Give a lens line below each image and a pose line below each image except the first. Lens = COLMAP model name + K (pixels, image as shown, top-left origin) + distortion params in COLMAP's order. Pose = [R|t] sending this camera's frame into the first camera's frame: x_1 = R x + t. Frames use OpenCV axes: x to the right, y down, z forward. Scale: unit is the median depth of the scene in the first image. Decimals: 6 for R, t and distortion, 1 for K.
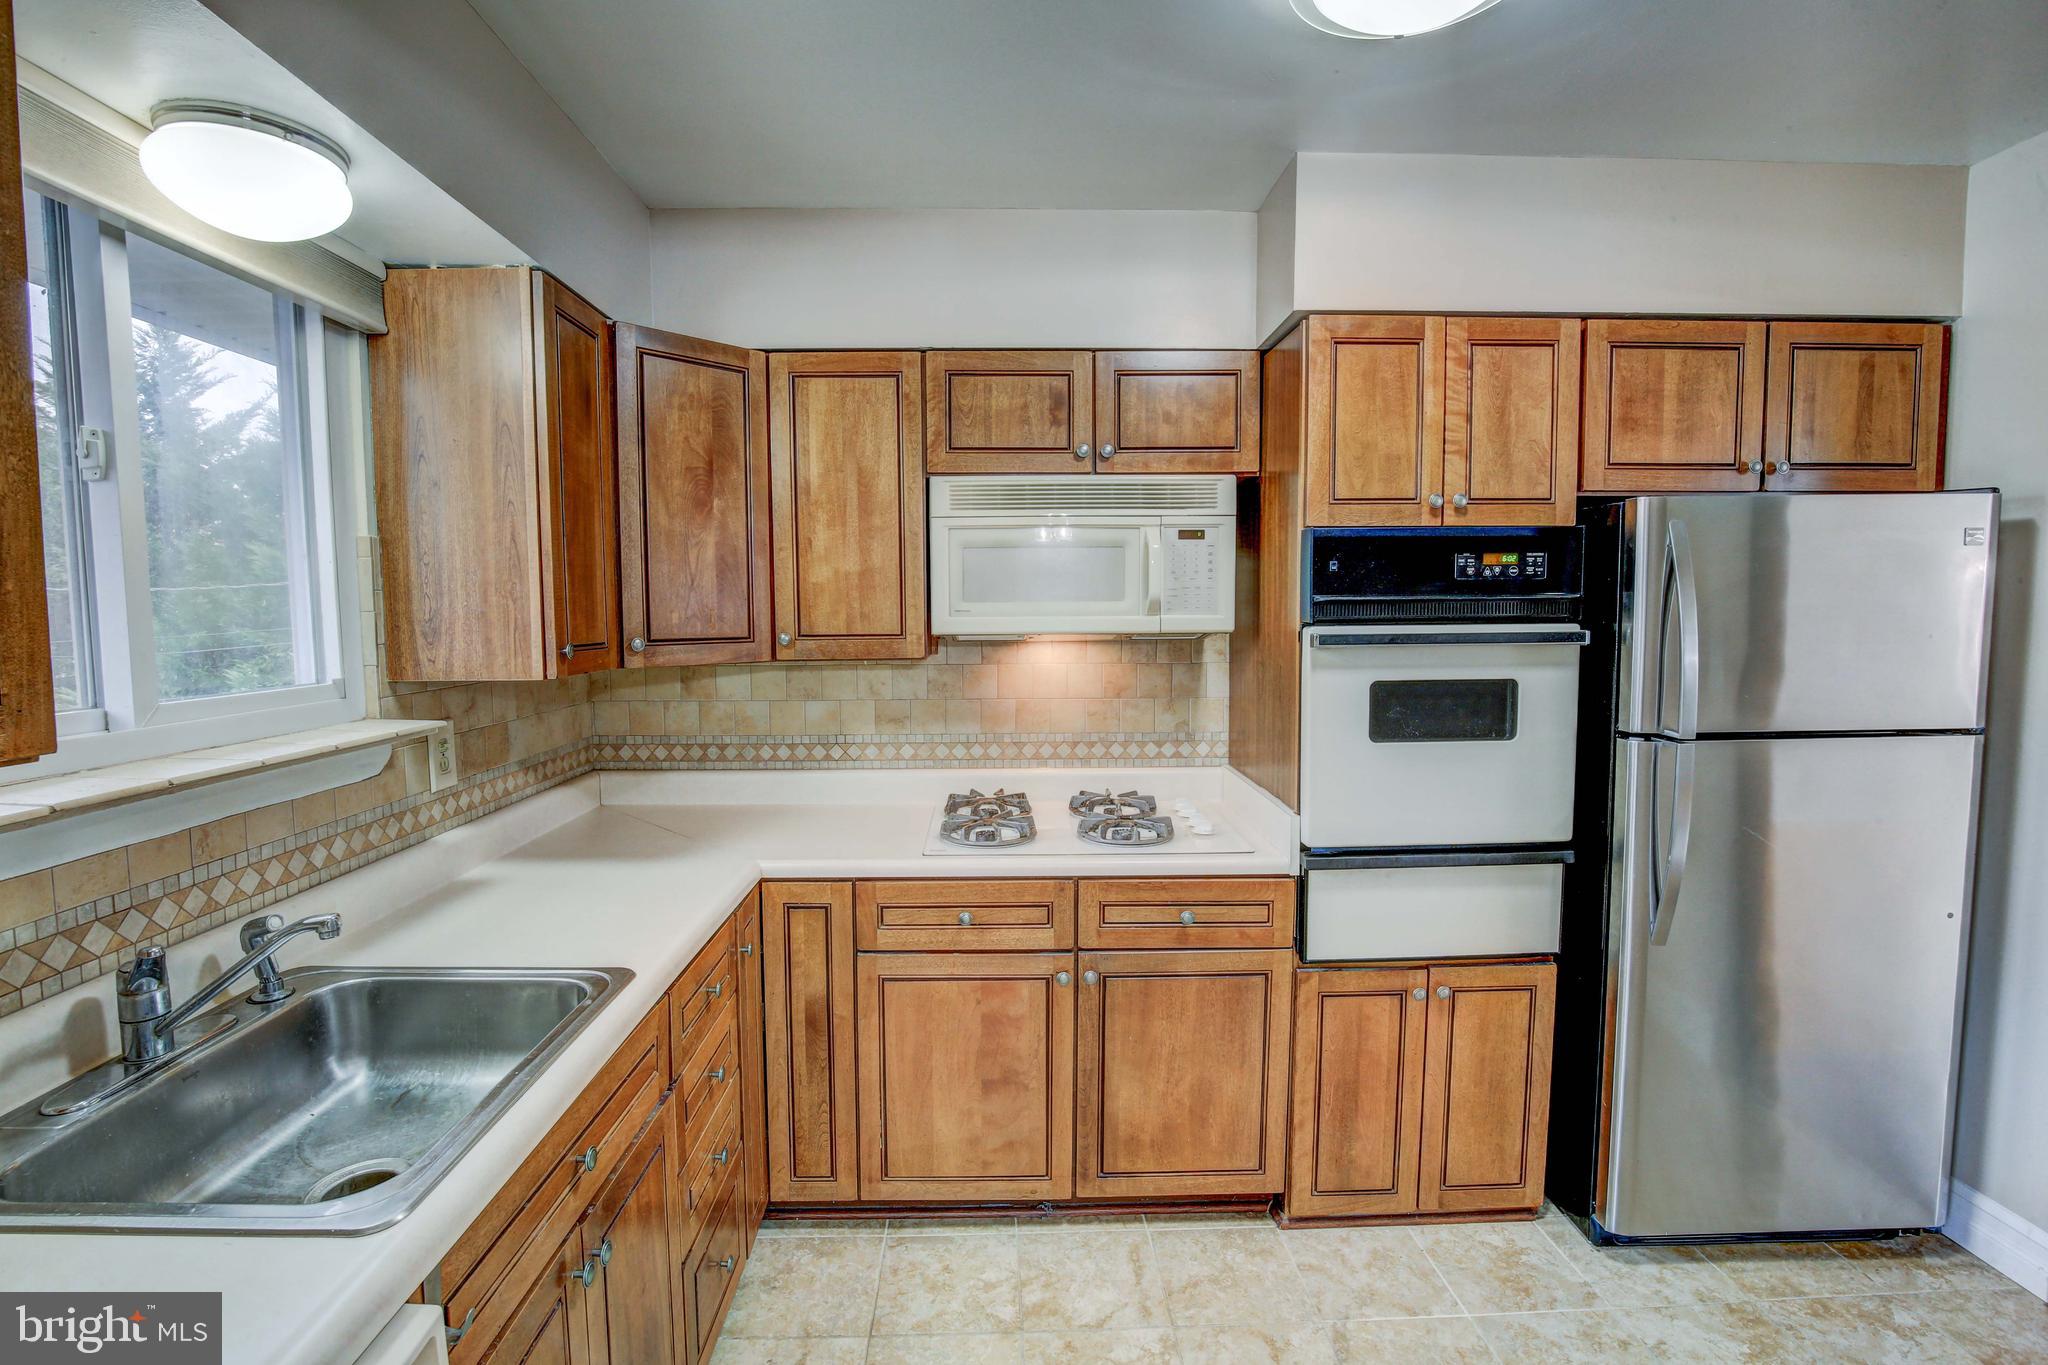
lens RADIAL K [[947.9, 0, 1012.6], [0, 947.9, 677.6], [0, 0, 1]] dist [-0.036781, 0.008545]
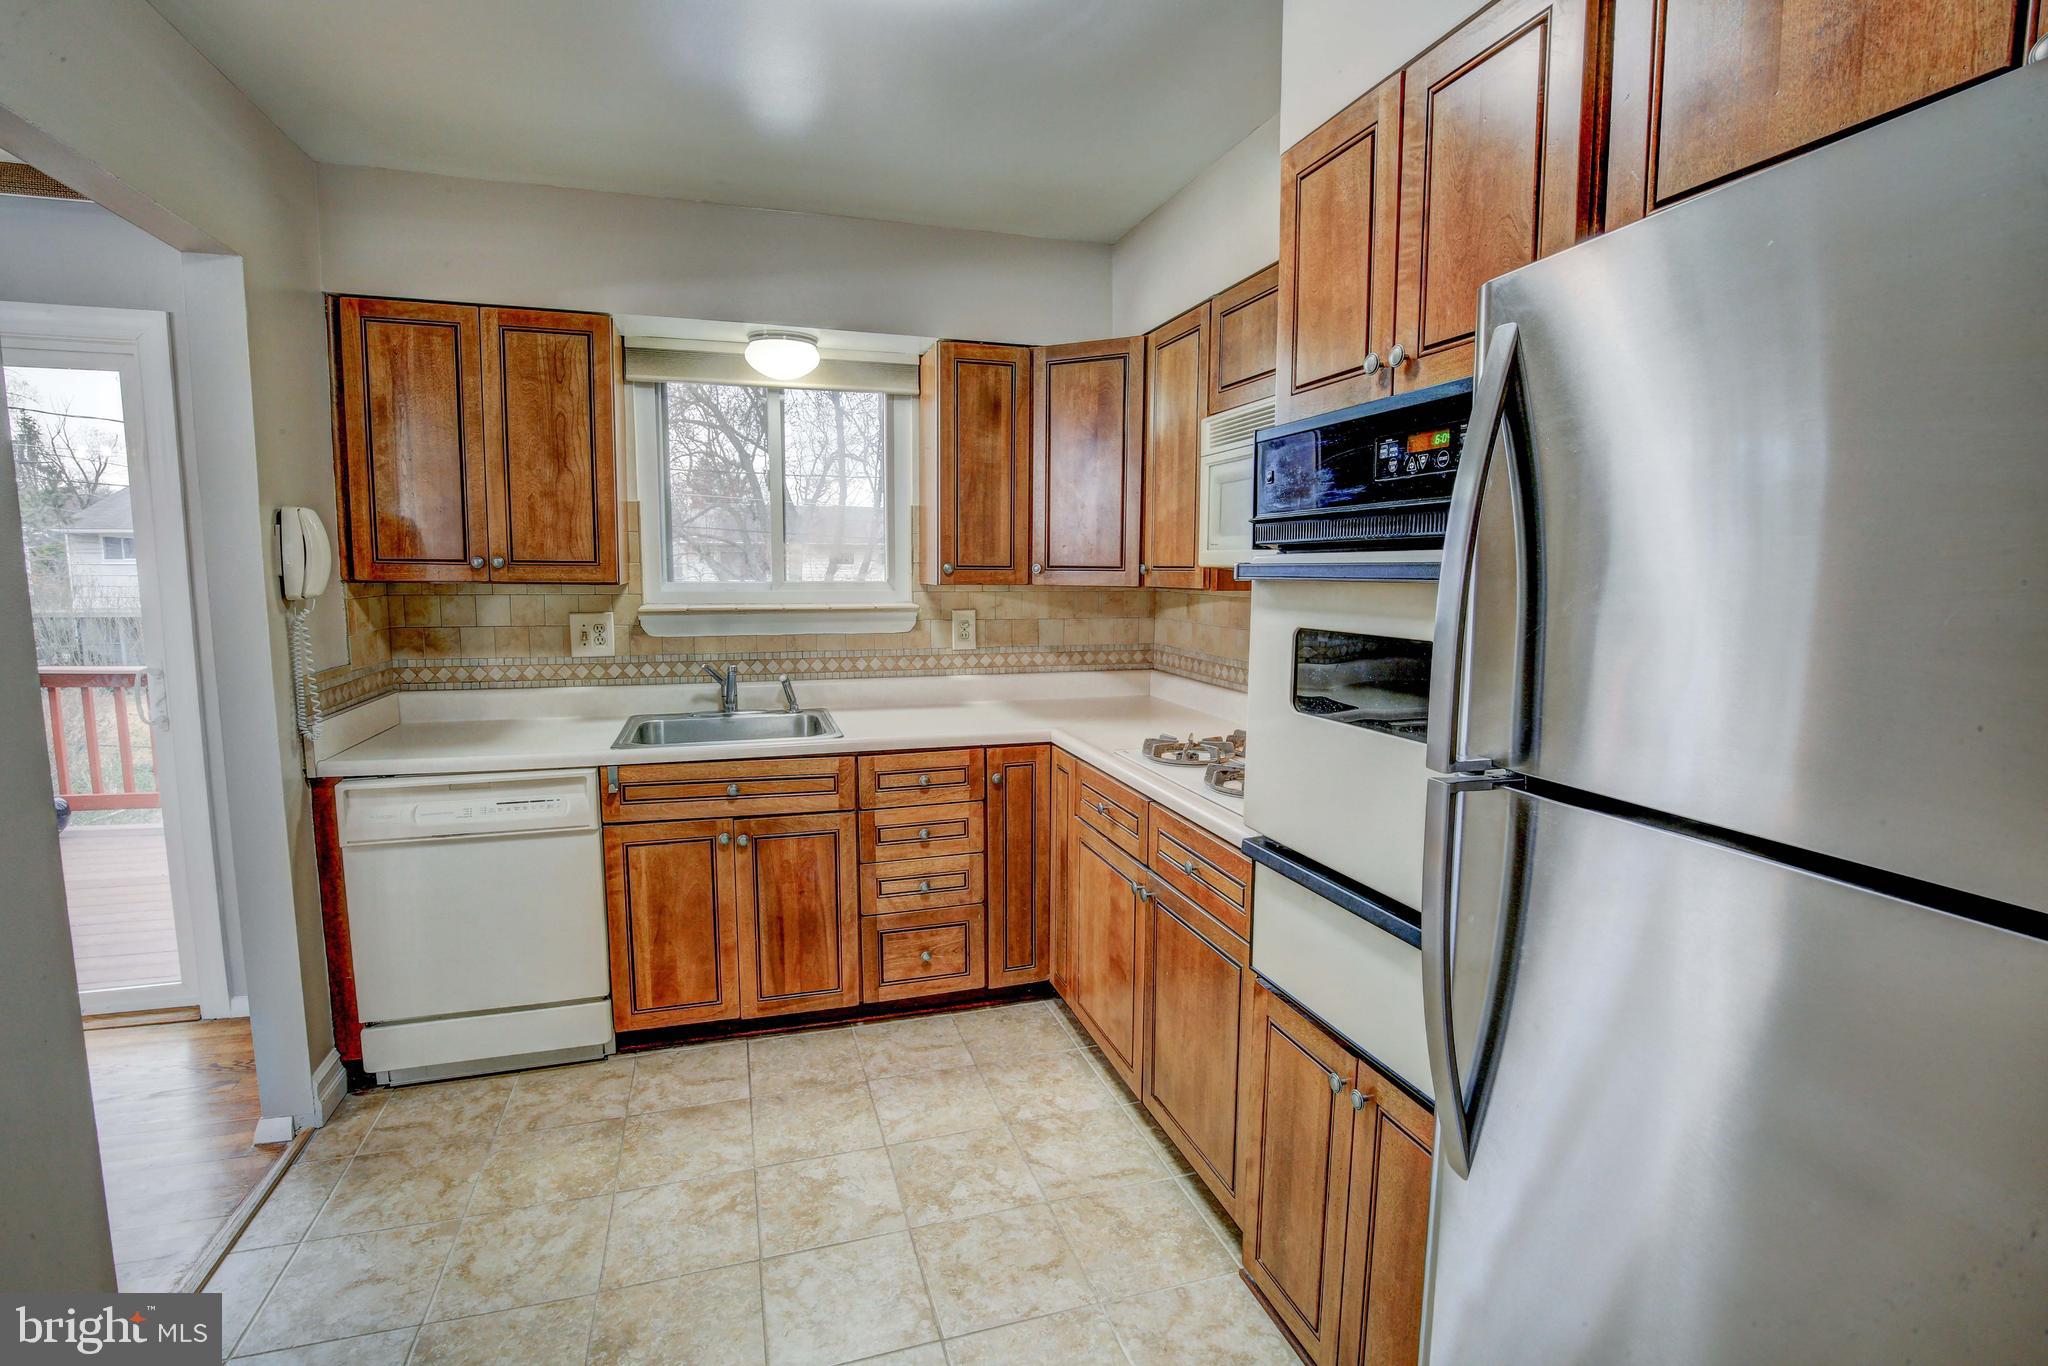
lens RADIAL K [[947.9, 0, 1012.6], [0, 947.9, 678.1], [0, 0, 1]] dist [-0.036781, 0.008545]
pose [[0.265143, 0.121663, -0.956502, 1.039735], [-0.079646, 0.991381, 0.104022, -0.016824], [0.960914, 0.048600, 0.272548, 0.582191]]
